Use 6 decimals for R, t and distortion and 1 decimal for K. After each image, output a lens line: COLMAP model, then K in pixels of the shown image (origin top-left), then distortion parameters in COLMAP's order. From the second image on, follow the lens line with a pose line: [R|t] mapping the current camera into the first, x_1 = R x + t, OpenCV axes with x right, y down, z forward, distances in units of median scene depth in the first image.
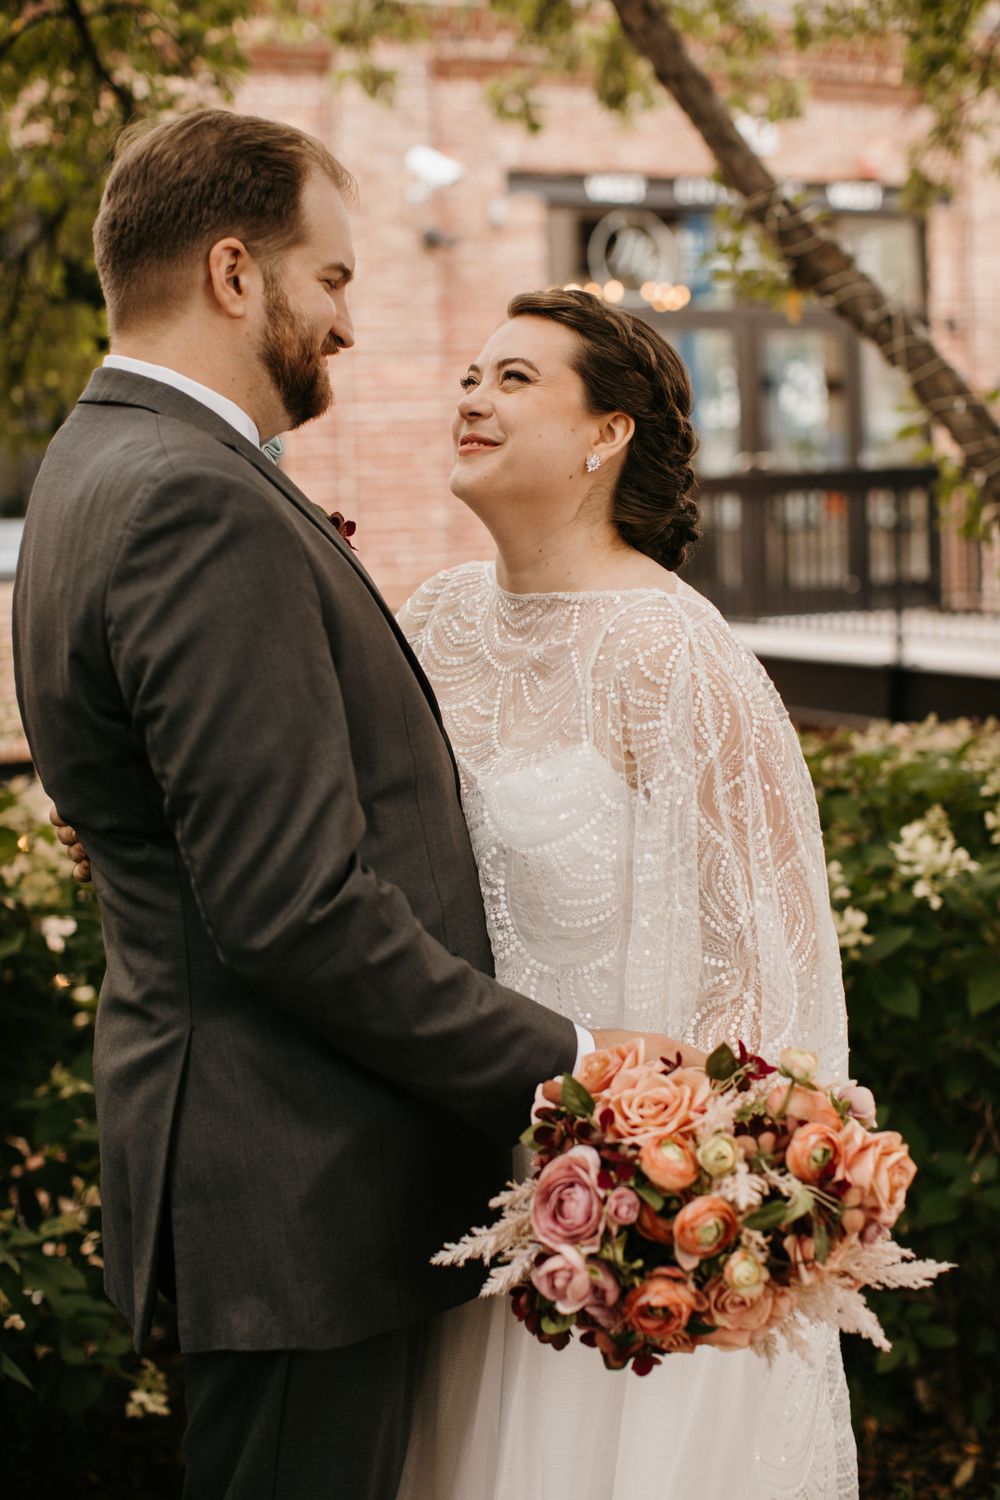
lens RADIAL K [[2100.4, 0, 500.0], [0, 2100.4, 750.0], [0, 0, 1]] dist [-0.163988, -0.042476]
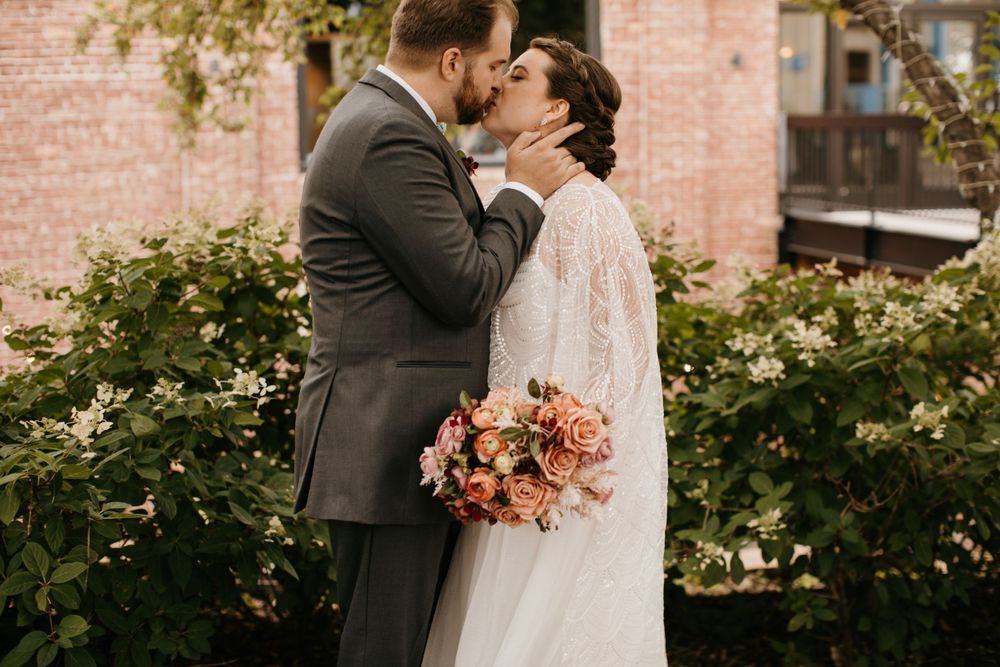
lens RADIAL K [[1452.8, 0, 500.0], [0, 1452.8, 333.5], [0, 0, 1]] dist [-0.178584, 0.375062]
pose [[0.974261, 0.058081, -0.217812, 0.144551], [-0.051512, 0.998033, 0.035718, 0.011304], [0.219458, -0.023579, 0.975337, -0.193949]]
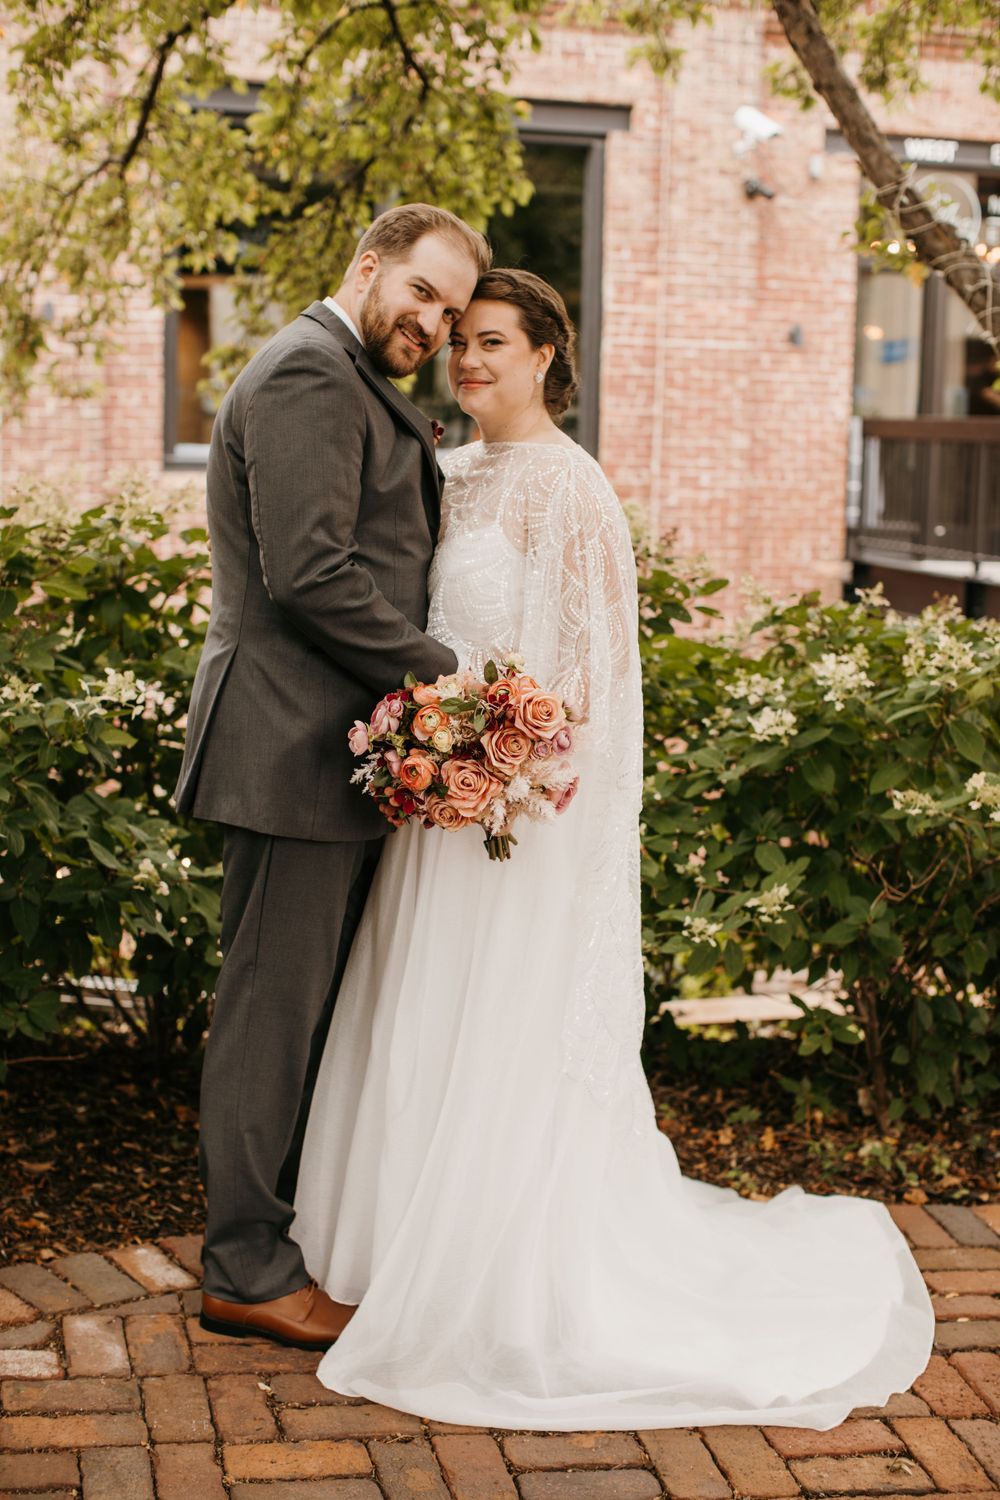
lens RADIAL K [[2179.2, 0, 500.0], [0, 2179.2, 750.0], [0, 0, 1]] dist [-0.178584, 0.375062]
pose [[0.976563, 0.100691, -0.190225, 0.178167], [-0.095388, 0.994758, 0.036855, 0.048113], [0.192938, -0.017846, 0.981049, -0.335145]]
